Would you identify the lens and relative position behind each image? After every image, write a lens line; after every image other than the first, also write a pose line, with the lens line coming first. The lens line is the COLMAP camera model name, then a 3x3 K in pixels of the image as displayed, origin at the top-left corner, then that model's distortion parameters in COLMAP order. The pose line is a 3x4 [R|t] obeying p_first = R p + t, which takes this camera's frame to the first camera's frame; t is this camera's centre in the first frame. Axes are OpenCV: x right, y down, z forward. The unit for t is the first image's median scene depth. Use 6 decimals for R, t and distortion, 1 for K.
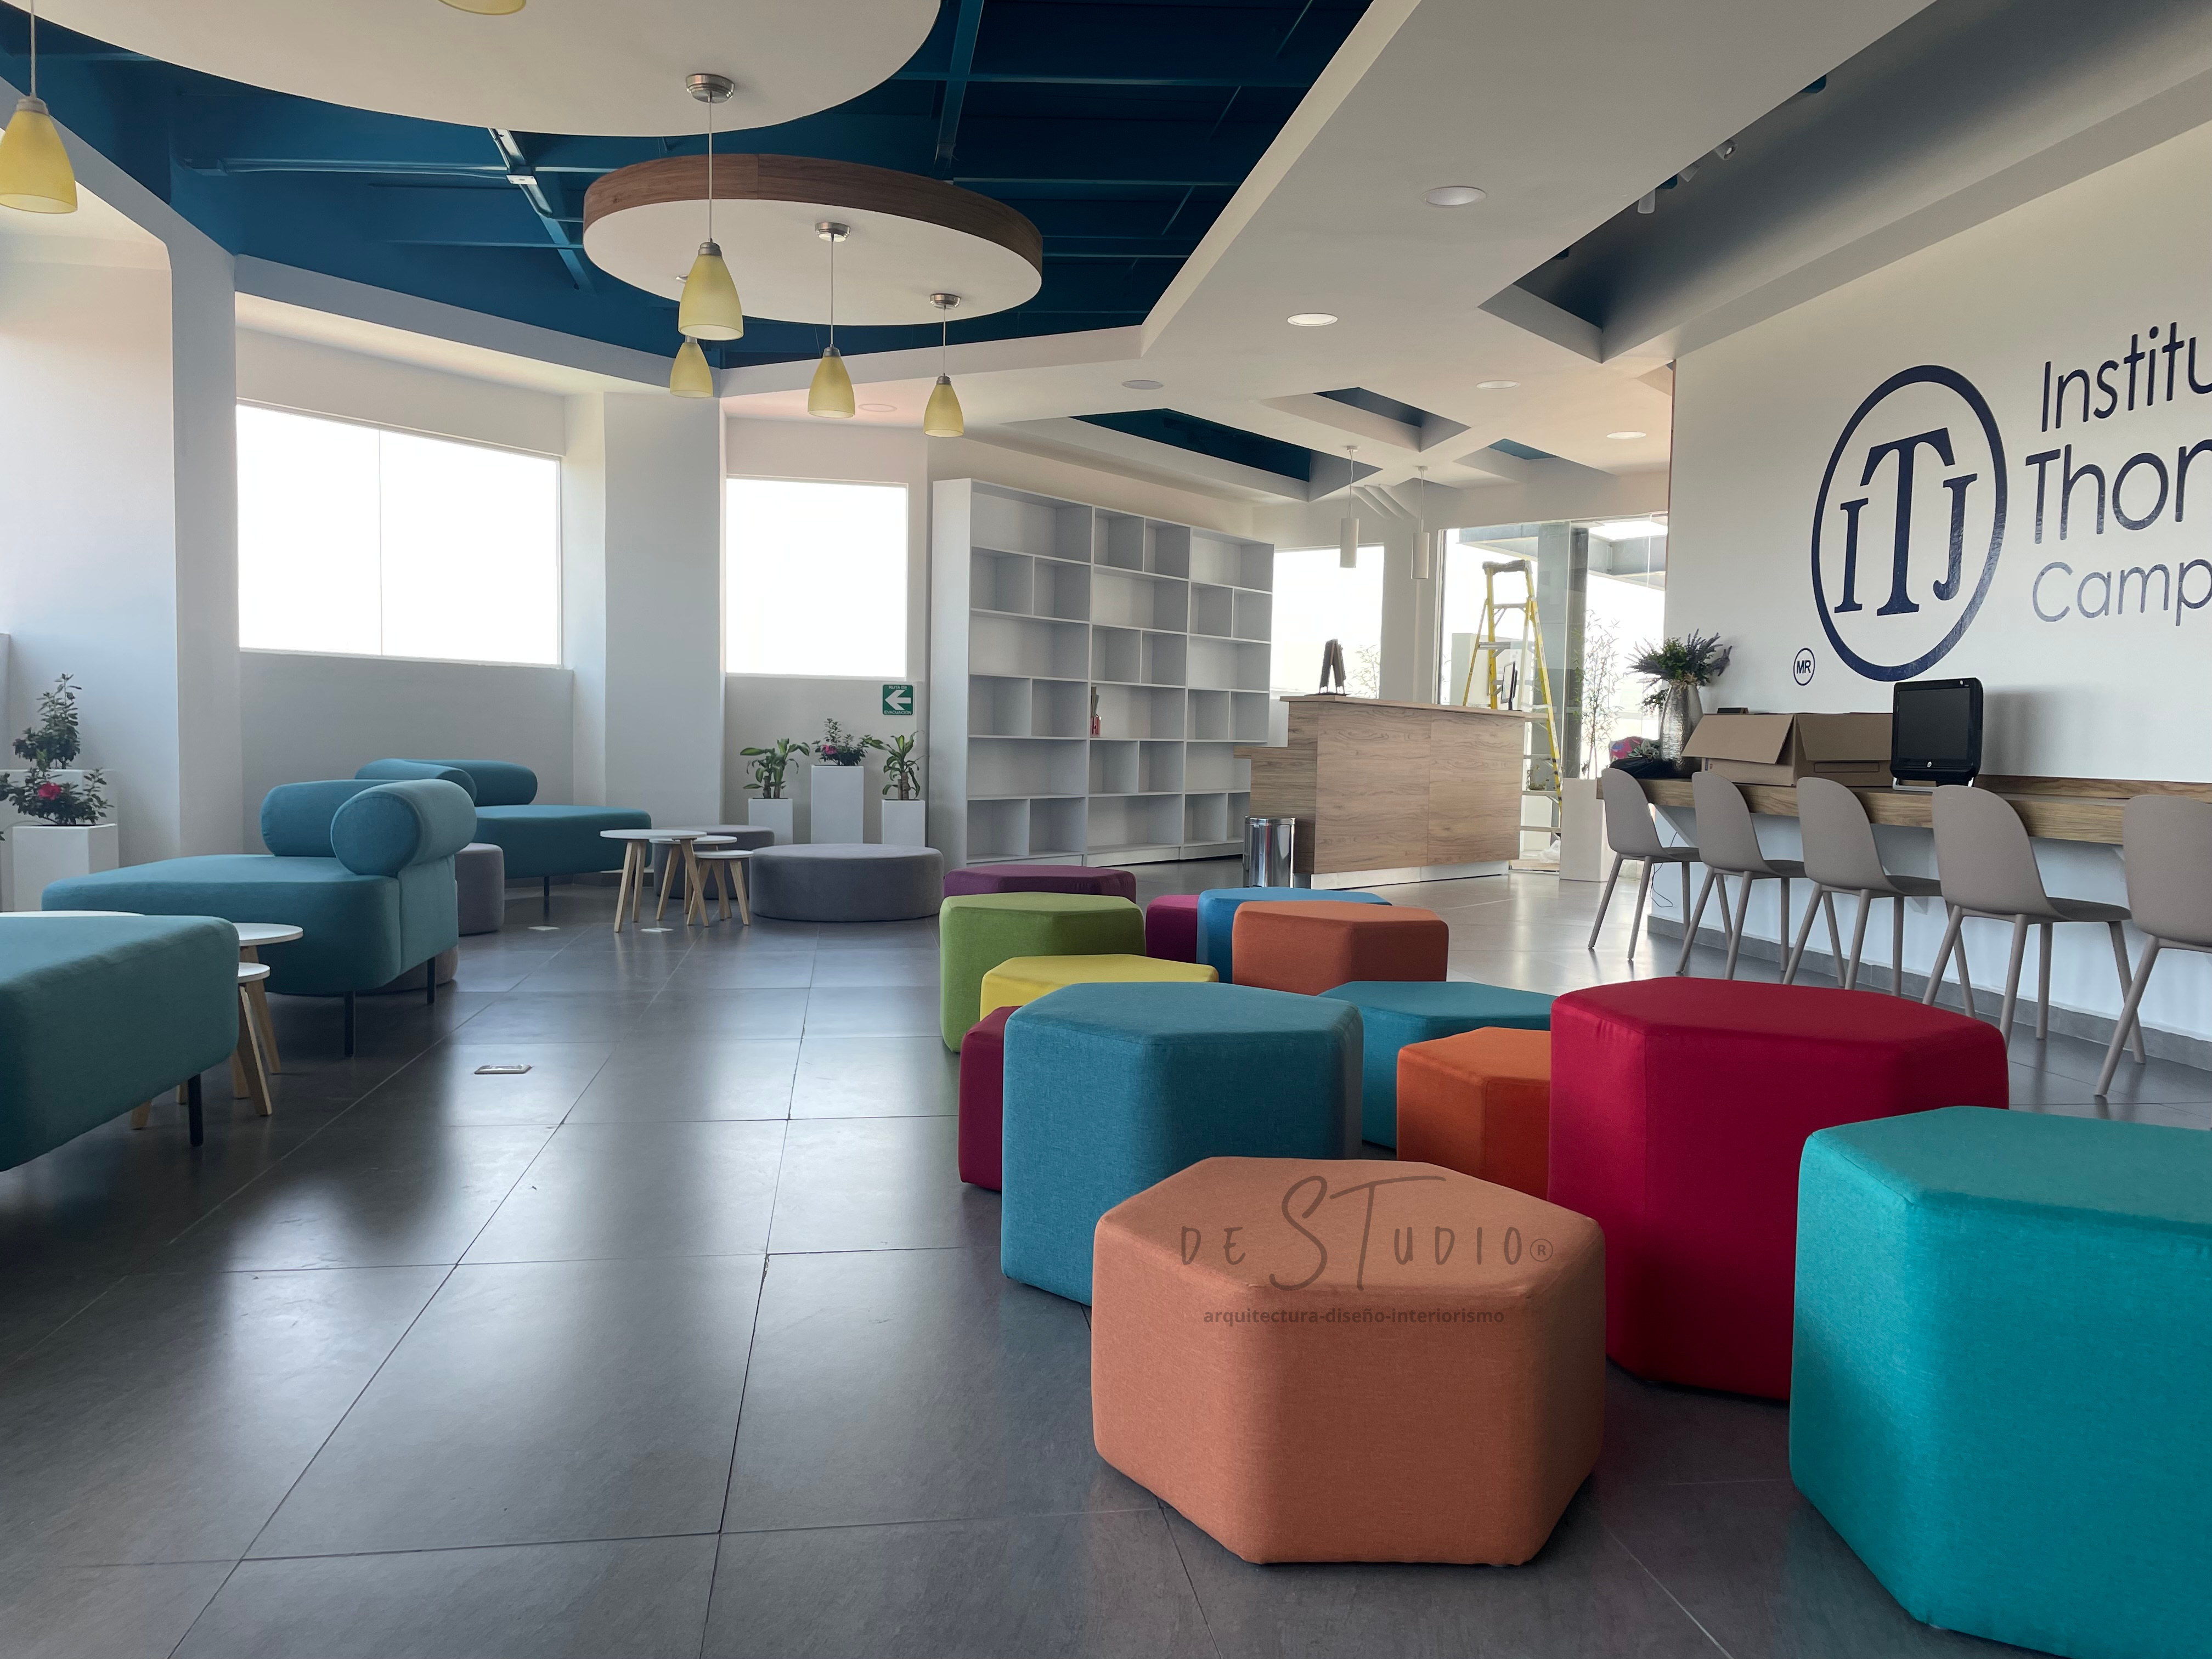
lens RADIAL K [[1667.2, 0, 1088.4], [0, 1667.2, 827.1], [0, 0, 1]] dist [0.083930, -0.104232]
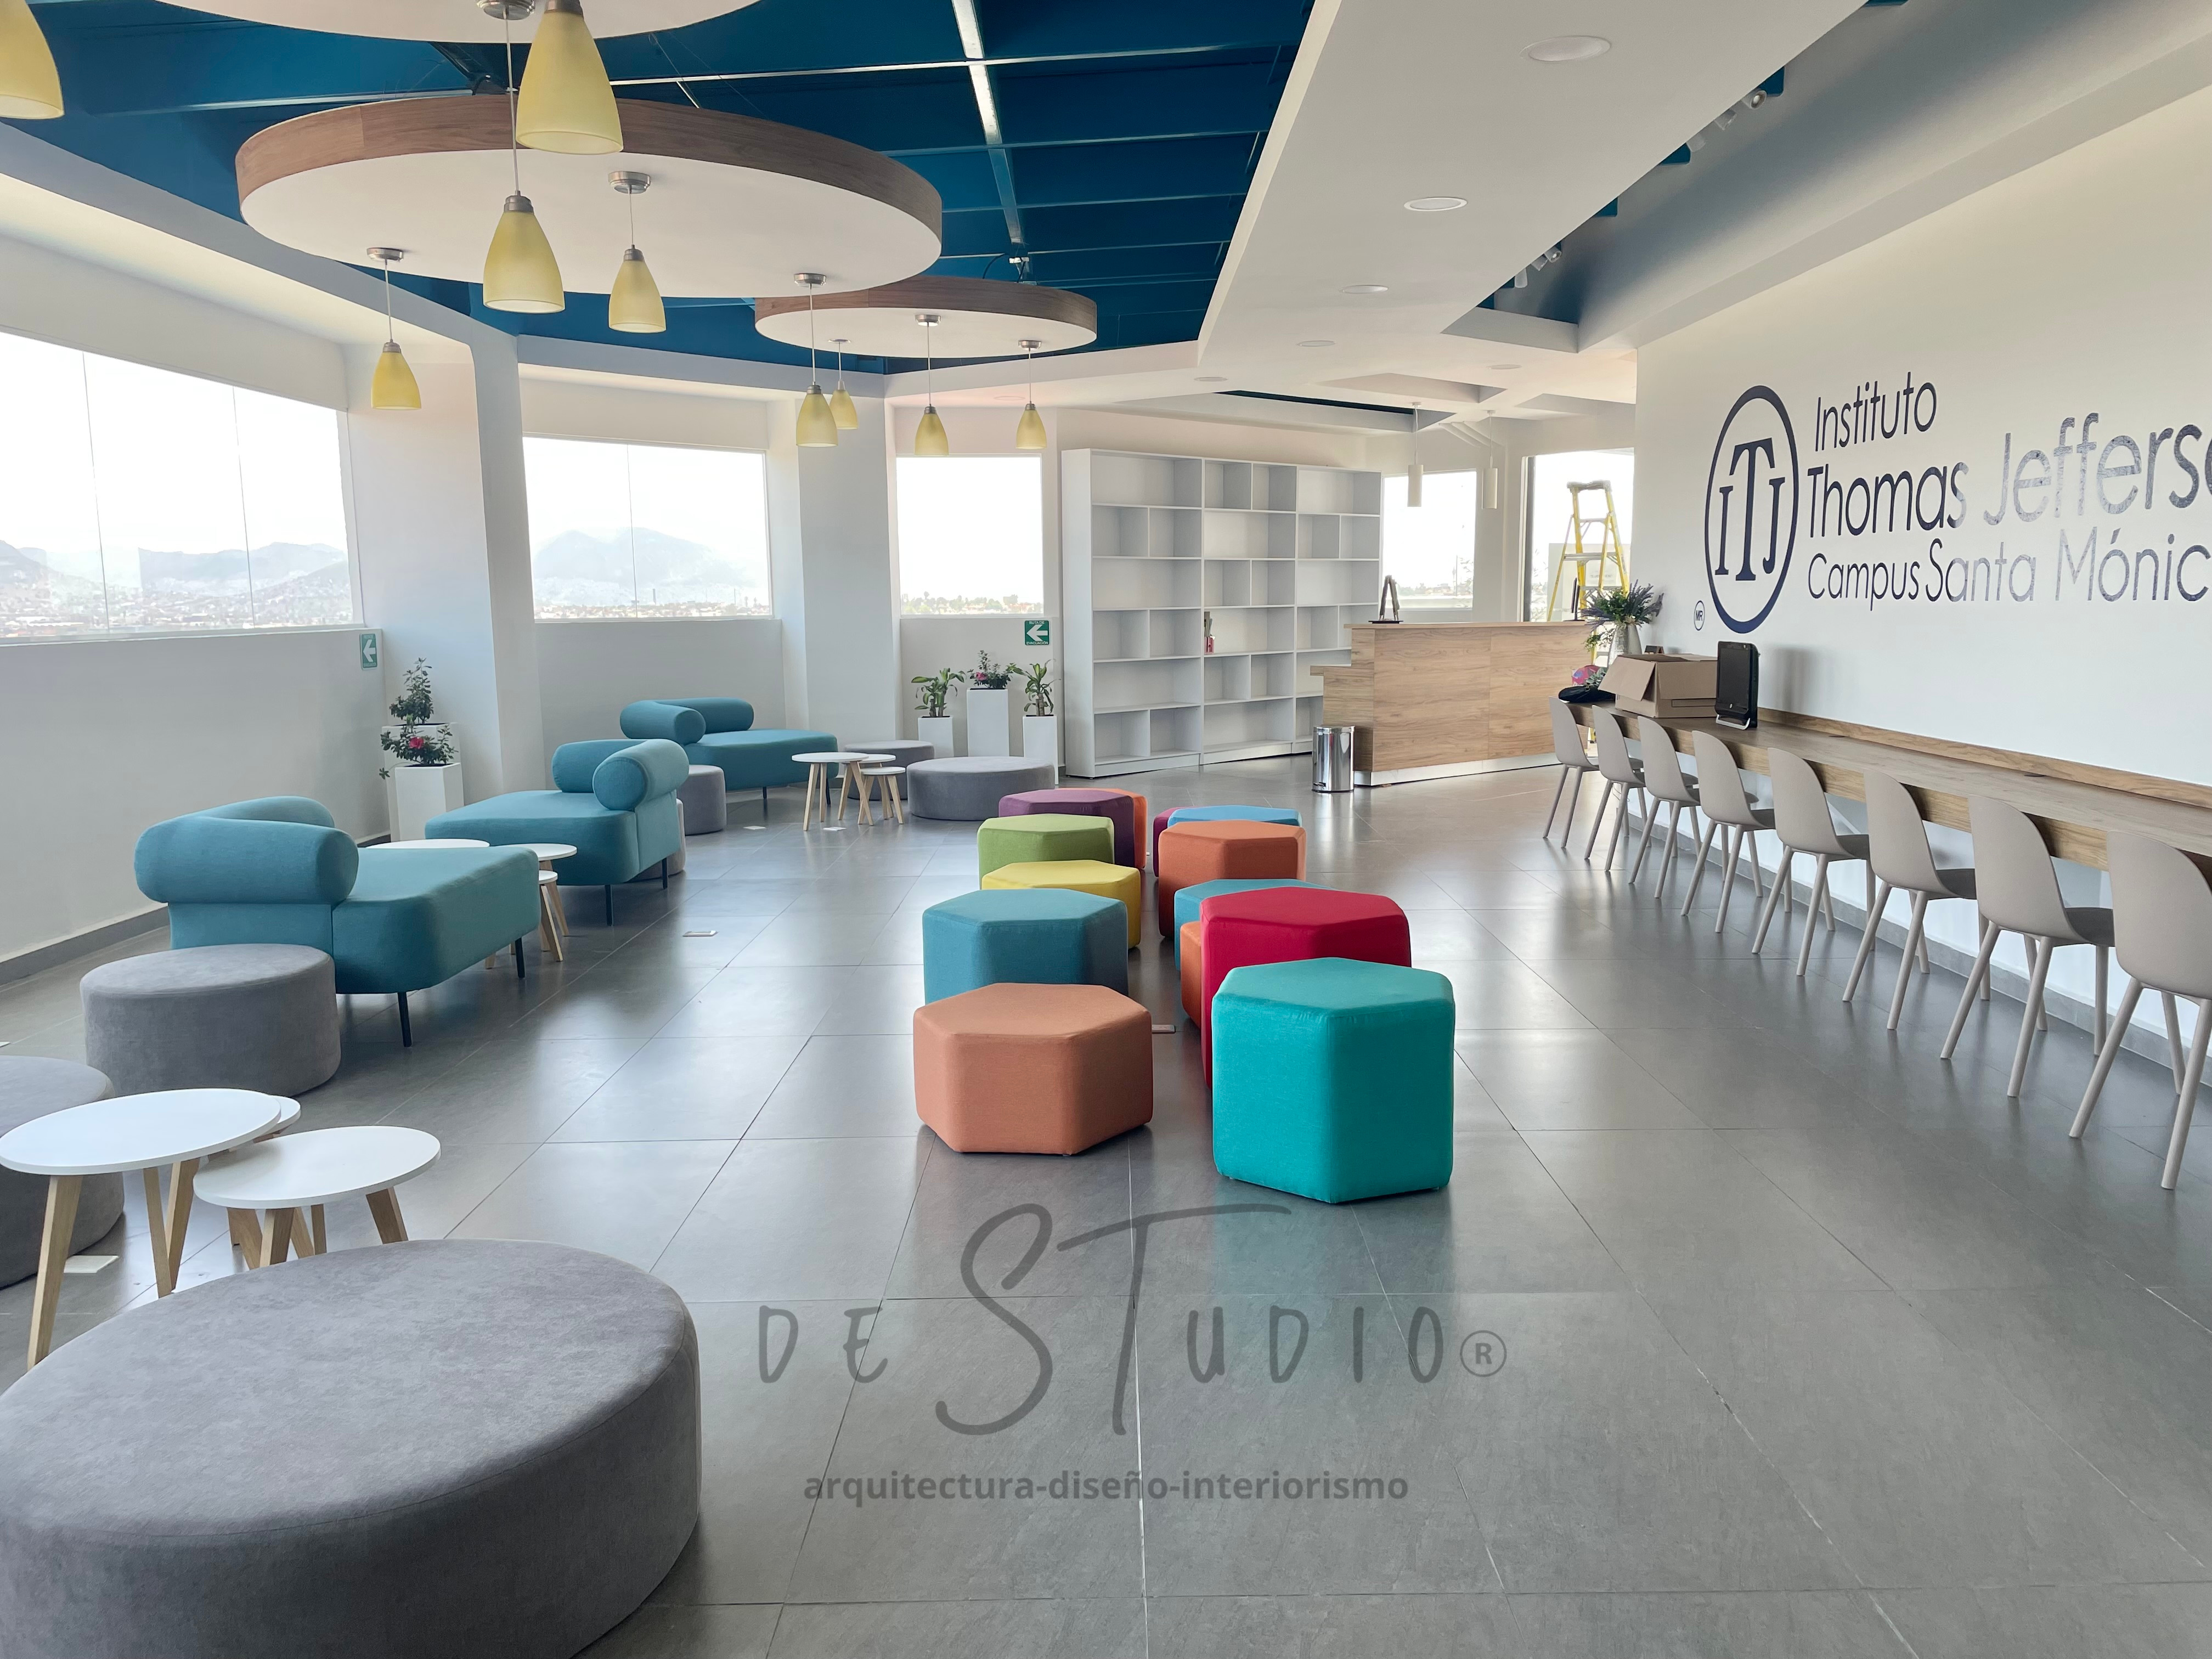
lens RADIAL K [[1667.2, 0, 1105.2], [0, 1667.2, 827.1], [0, 0, 1]] dist [0.083930, -0.104232]
pose [[0.989034, -0.007985, -0.147471, 0.160668], [0.020501, 0.996293, 0.083546, -0.049045], [0.146257, -0.085653, 0.985532, -0.299887]]
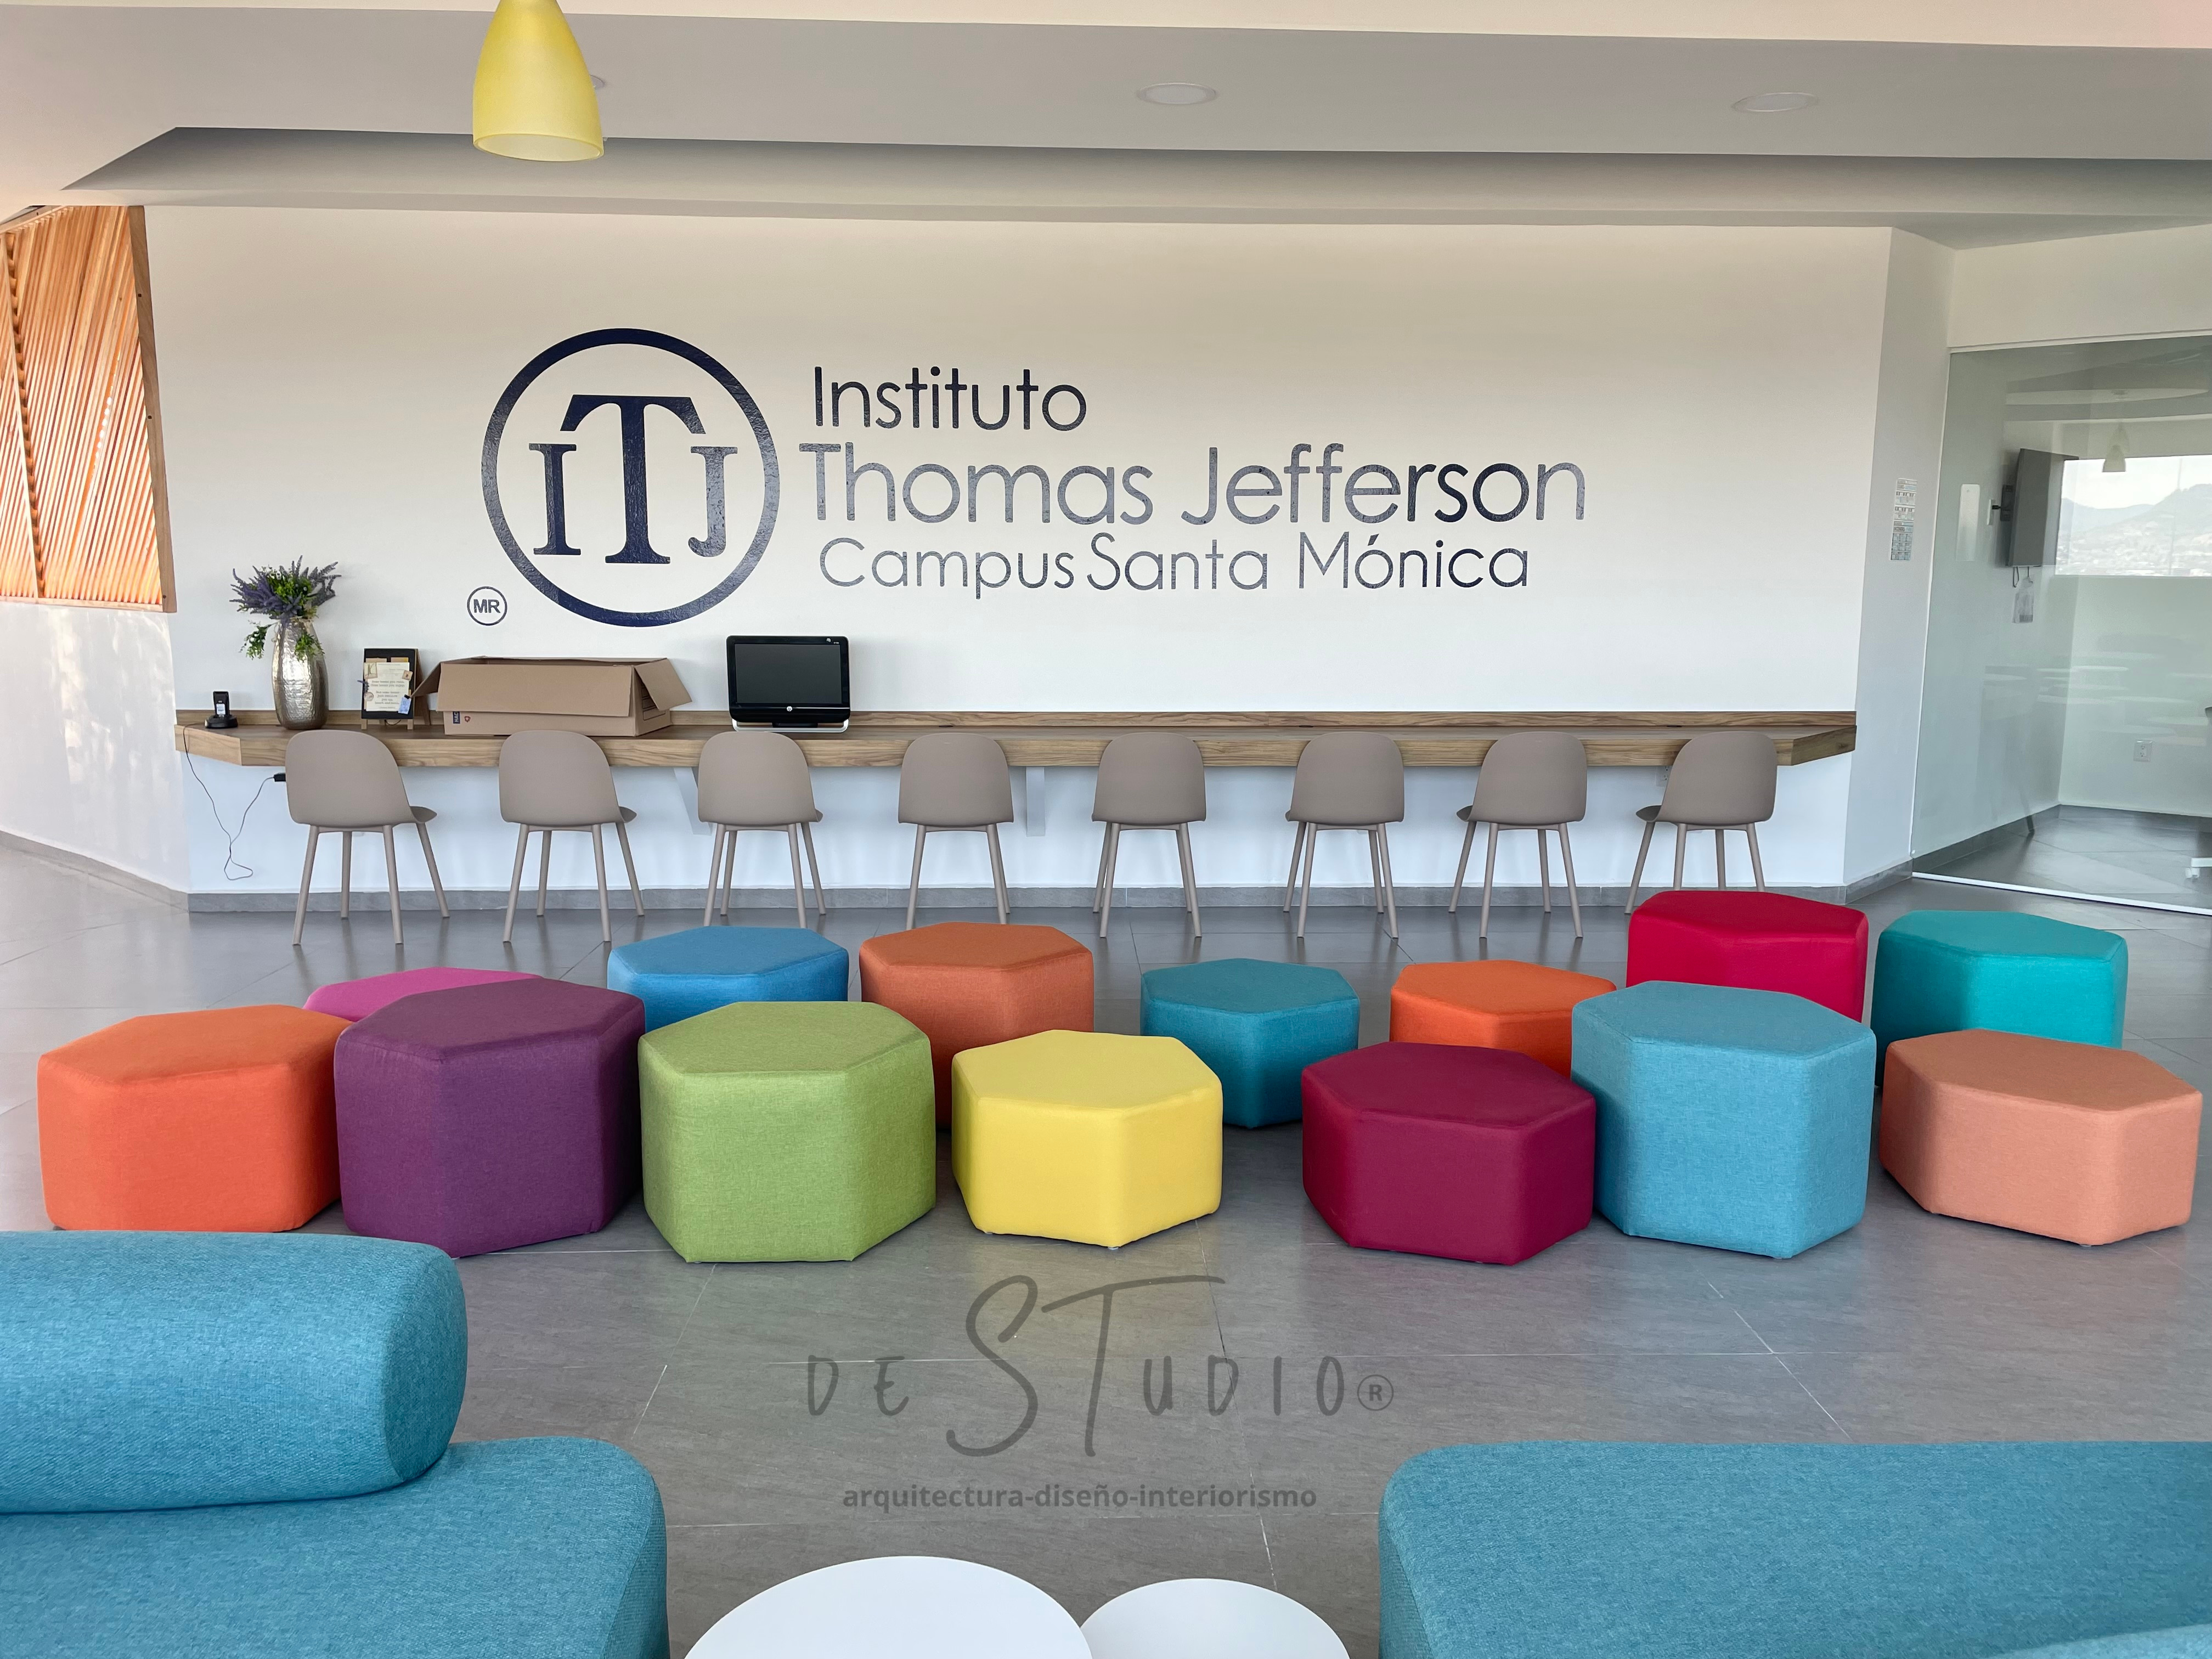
lens RADIAL K [[1667.2, 0, 1115.5], [0, 1667.2, 821.2], [0, 0, 1]] dist [0.083930, -0.104232]
pose [[0.098186, -0.158094, 0.982530, -0.483816], [0.051507, 0.986785, 0.153631, -0.098018], [-0.993834, 0.035523, 0.105031, 0.515403]]
